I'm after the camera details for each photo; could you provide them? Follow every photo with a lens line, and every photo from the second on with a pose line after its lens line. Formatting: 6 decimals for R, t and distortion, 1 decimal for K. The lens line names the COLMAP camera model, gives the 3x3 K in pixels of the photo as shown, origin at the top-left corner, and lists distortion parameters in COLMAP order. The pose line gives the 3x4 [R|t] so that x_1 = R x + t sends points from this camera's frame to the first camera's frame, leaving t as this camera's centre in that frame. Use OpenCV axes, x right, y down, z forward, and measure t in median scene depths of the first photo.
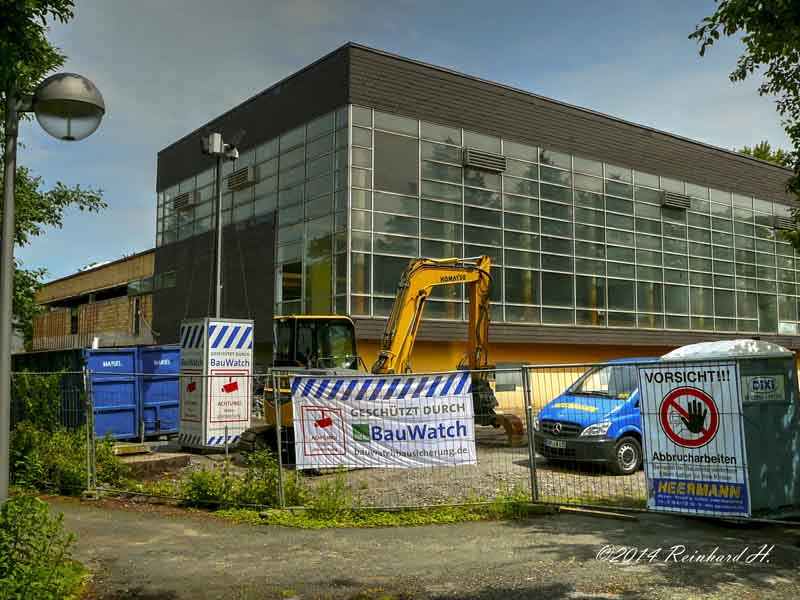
lens RADIAL K [[819.3, 0, 399.7], [0, 819.3, 300.0], [0, 0, 1]] dist [-0.019711, 0.000000]
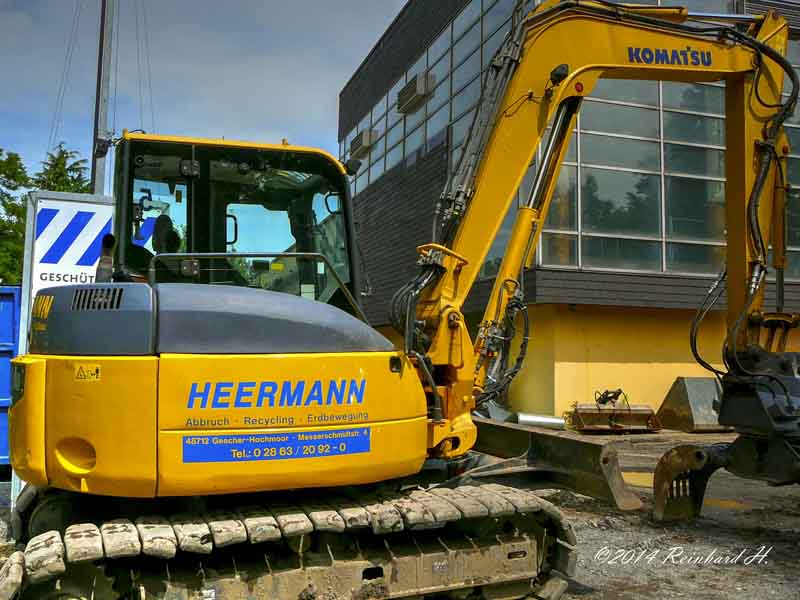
lens RADIAL K [[819.3, 0, 400.2], [0, 819.3, 301.0], [0, 0, 1]] dist [-0.019711, 0.000000]
pose [[0.944073, -0.014889, -0.329402, 0.066673], [0.014652, 0.999888, -0.003200, 0.074087], [0.329412, -0.001806, 0.944184, 0.611068]]
